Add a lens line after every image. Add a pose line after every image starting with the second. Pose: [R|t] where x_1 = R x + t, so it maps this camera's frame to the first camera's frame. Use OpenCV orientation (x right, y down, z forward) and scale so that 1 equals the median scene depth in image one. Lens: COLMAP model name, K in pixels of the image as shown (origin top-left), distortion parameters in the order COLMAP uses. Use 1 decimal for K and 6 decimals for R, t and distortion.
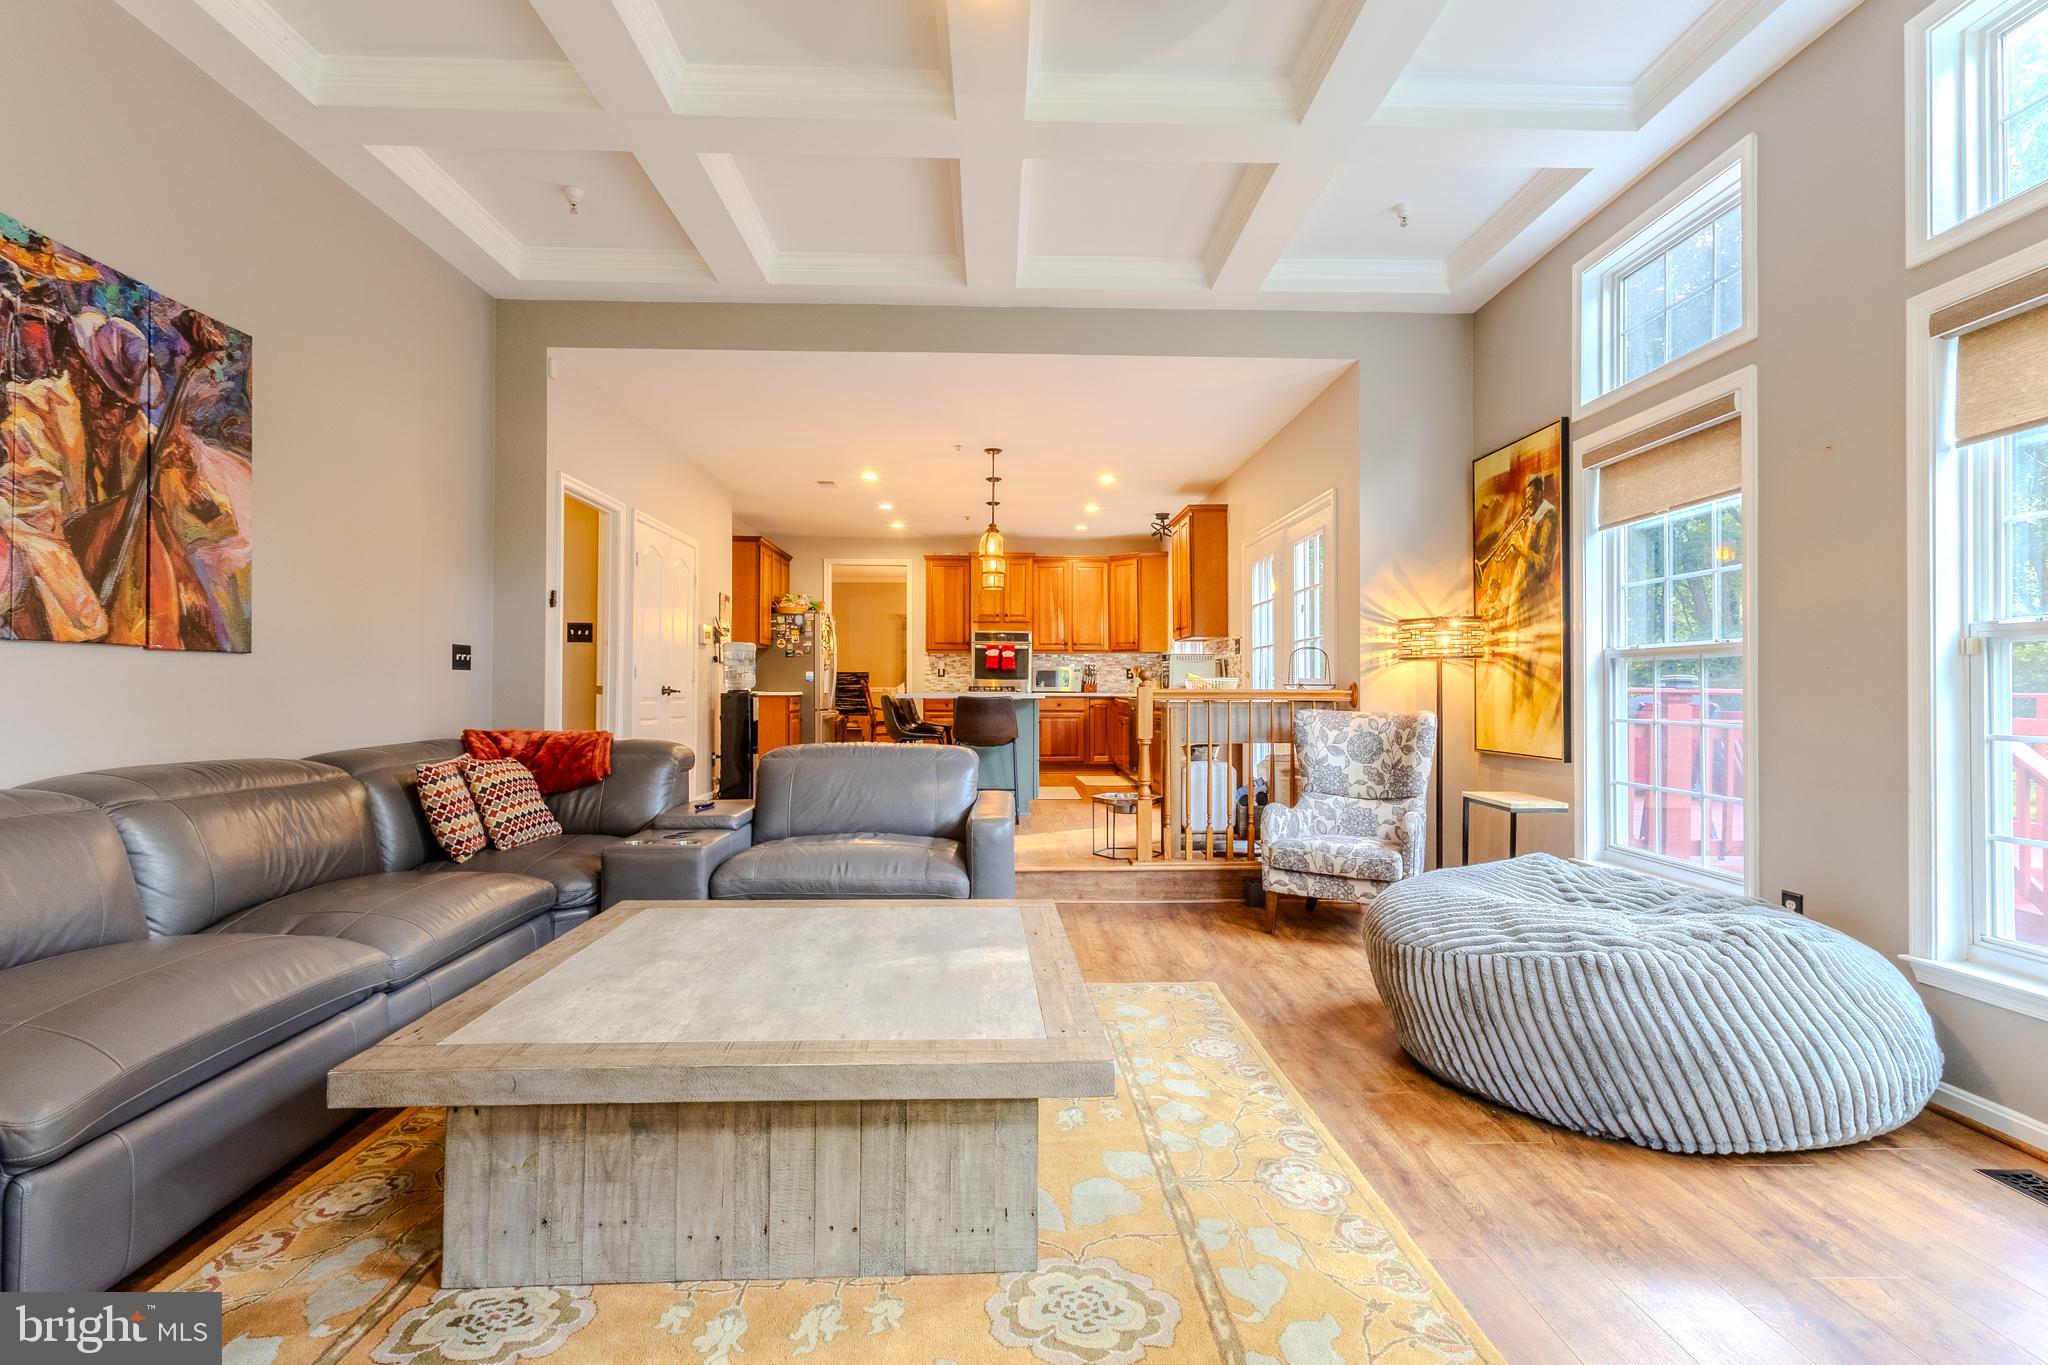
lens RADIAL K [[943.2, 0, 1024.0], [0, 943.2, 682.5], [0, 0, 1]] dist [-0.000558, -0.000030]
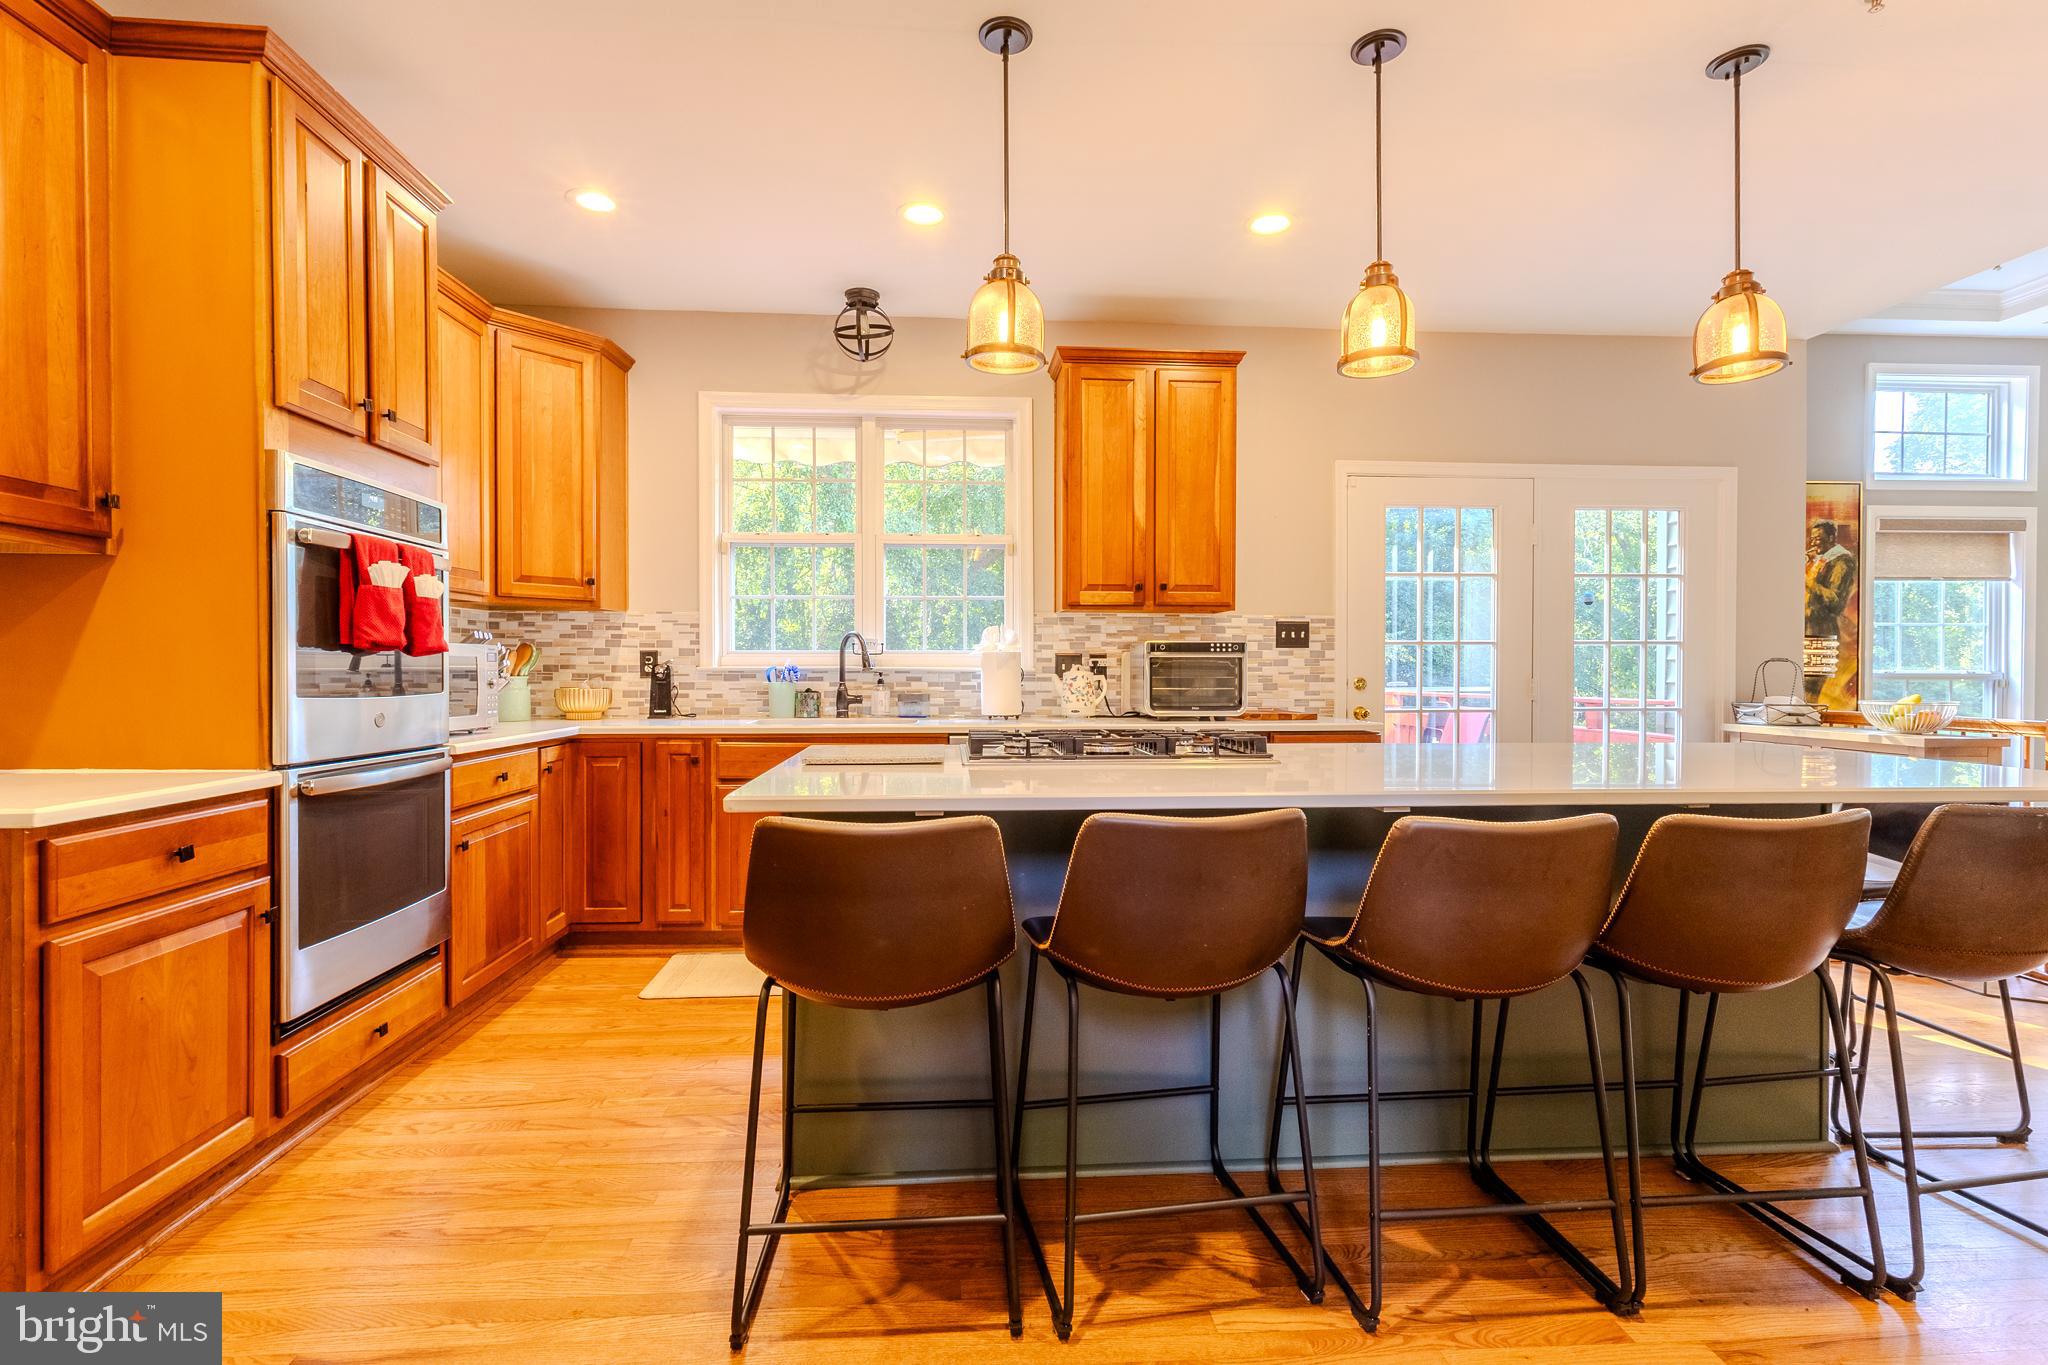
lens RADIAL K [[943.2, 0, 1024.0], [0, 943.2, 682.5], [0, 0, 1]] dist [-0.000558, -0.000030]
pose [[-0.039787, -0.012106, 0.999135, -0.601583], [-0.008780, 0.999892, 0.011766, -0.022863], [-0.999170, -0.008304, -0.039889, 2.059847]]
